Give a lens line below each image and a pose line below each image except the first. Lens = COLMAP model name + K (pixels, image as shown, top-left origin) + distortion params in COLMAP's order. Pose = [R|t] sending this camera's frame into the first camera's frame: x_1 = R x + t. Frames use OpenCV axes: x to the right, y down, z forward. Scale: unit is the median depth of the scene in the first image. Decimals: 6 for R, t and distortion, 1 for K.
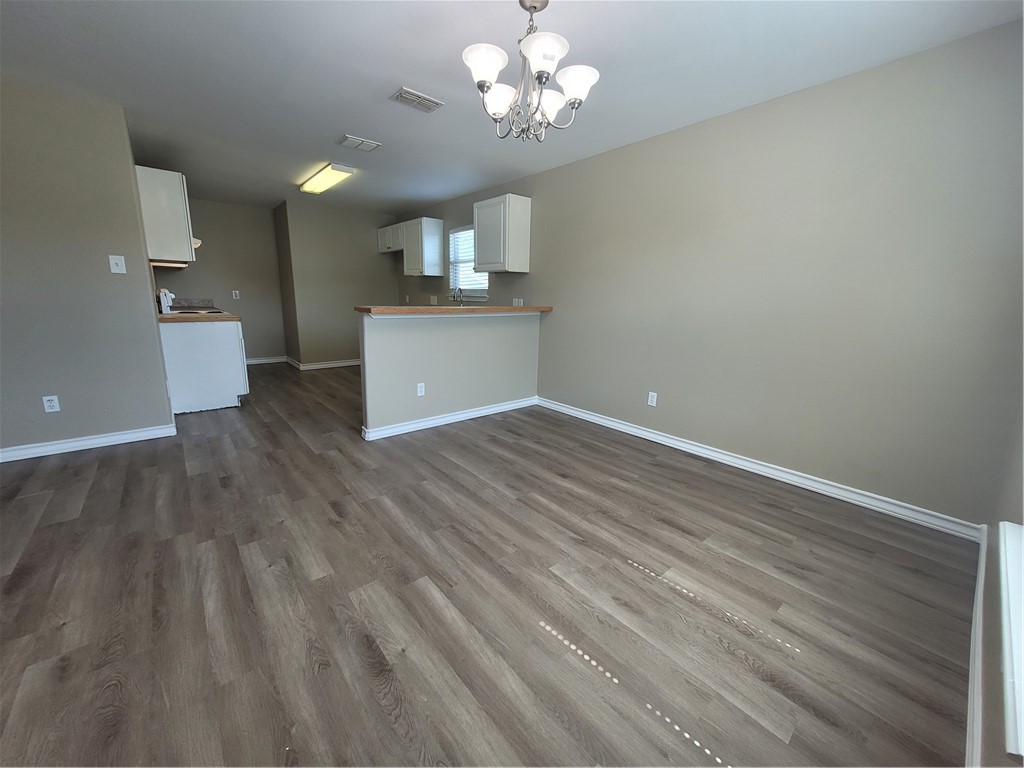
lens RADIAL K [[397.2, 0, 507.5], [0, 397.2, 373.8], [0, 0, 1]] dist [0.009616, -0.000081]
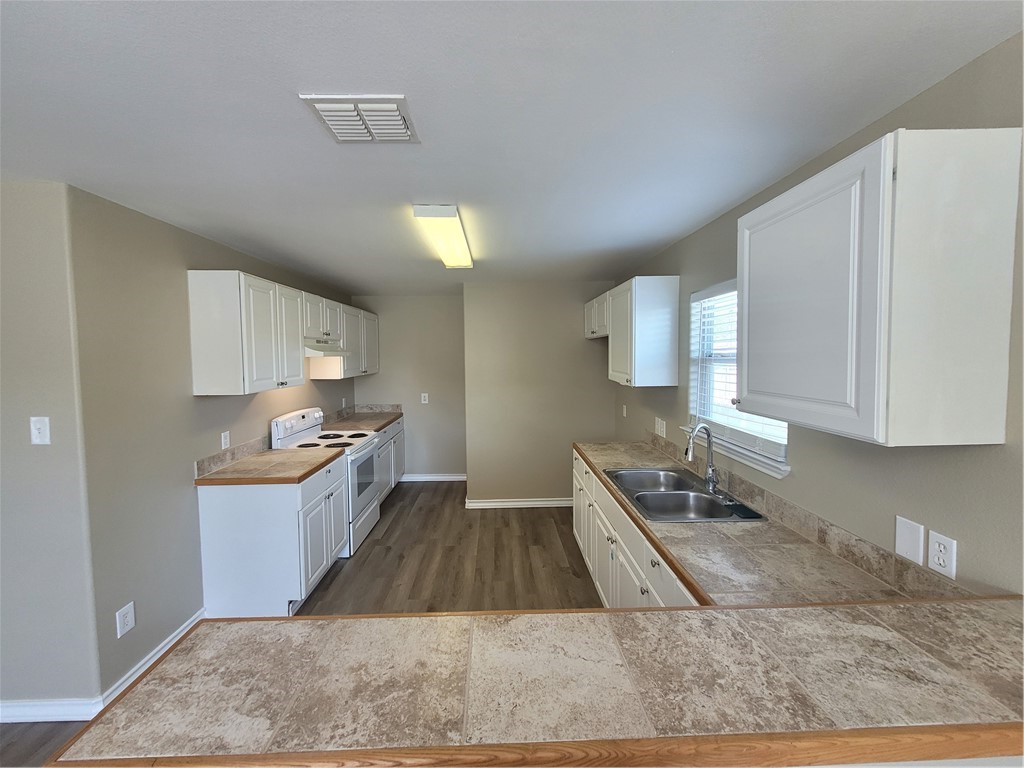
lens RADIAL K [[399.7, 0, 508.0], [0, 399.7, 377.1], [0, 0, 1]] dist [0.011588, -0.000124]
pose [[0.782119, 0.009366, -0.623059, -0.035076], [-0.096798, 0.989575, -0.106634, -0.359647], [0.615565, 0.143711, 0.774872, 0.957451]]
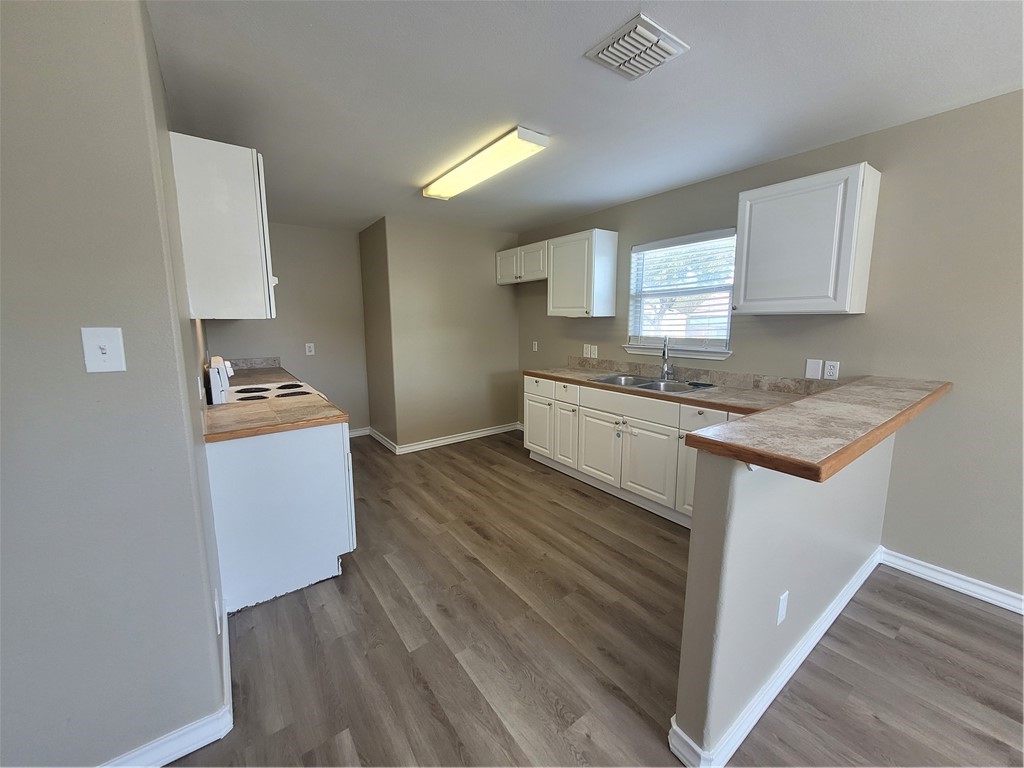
lens RADIAL K [[398.0, 0, 508.0], [0, 398.0, 374.9], [0, 0, 1]] dist [0.014594, -0.000143]
pose [[0.996935, -0.017010, -0.076369, -0.564125], [0.012791, 0.998382, -0.055400, -0.224115], [0.077188, 0.054253, 0.995539, 0.653042]]
